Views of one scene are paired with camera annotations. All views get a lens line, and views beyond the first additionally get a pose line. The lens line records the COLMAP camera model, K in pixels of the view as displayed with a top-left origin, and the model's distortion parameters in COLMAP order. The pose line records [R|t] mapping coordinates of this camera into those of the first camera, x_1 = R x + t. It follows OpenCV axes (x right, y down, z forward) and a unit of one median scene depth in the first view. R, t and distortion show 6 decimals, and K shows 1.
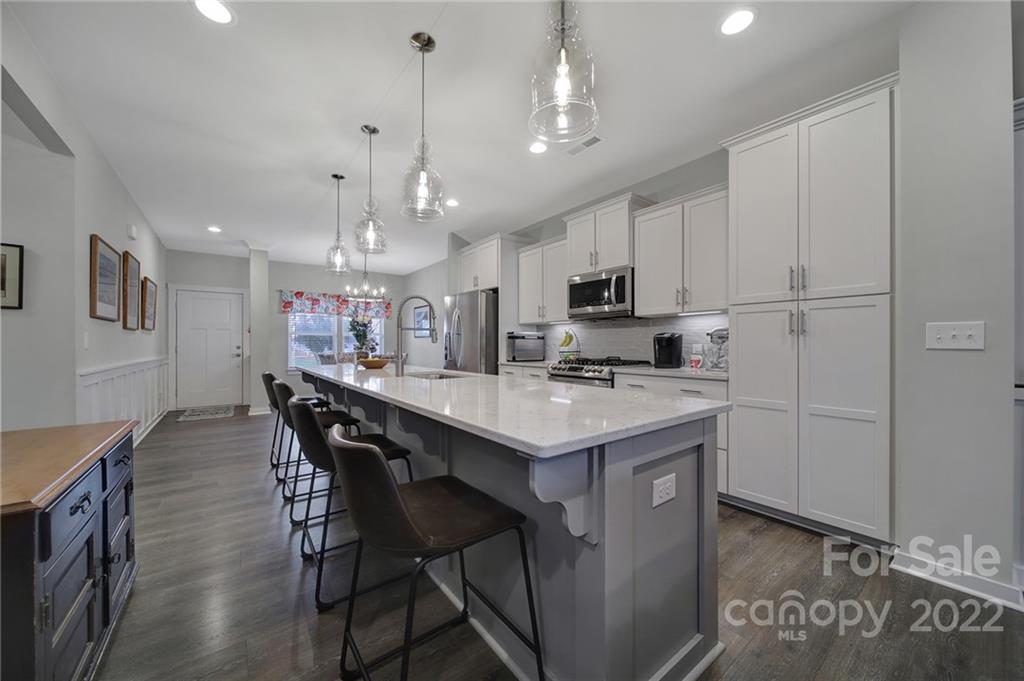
lens RADIAL K [[362.7, 0, 515.8], [0, 362.7, 343.7], [0, 0, 1]] dist [-0.016784, -0.000040]
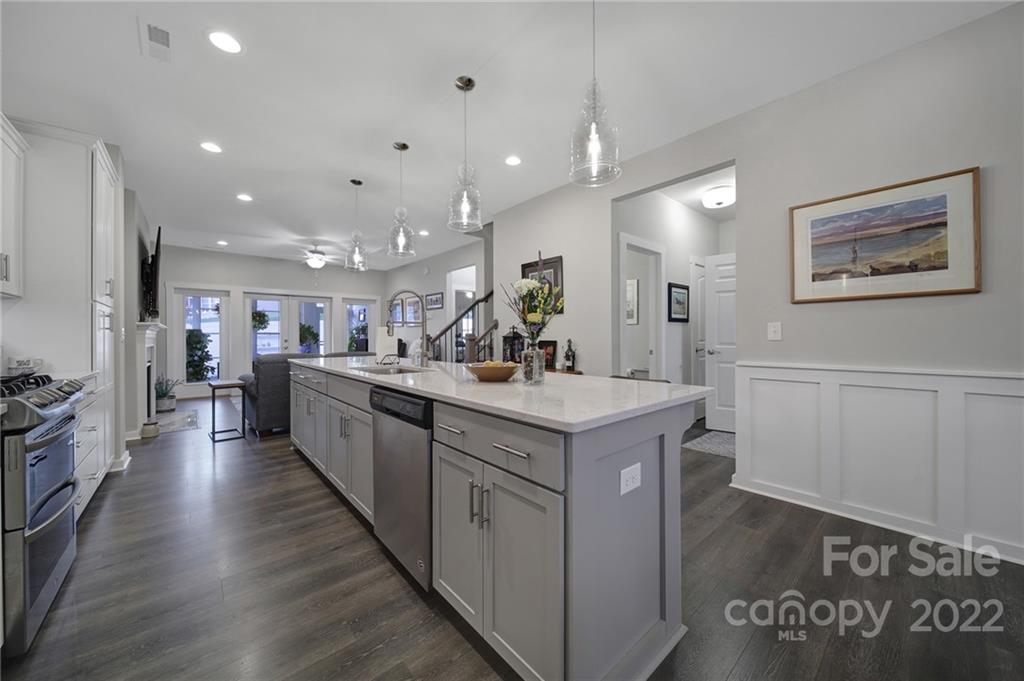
lens RADIAL K [[367.1, 0, 508.1], [0, 367.1, 335.5], [0, 0, 1]] dist [0.001736, 0.000023]
pose [[-0.998927, 0.006194, -0.045901, -0.210759], [0.006368, 0.999973, -0.003659, 0.000422], [0.045877, -0.003947, -0.998939, 0.843532]]
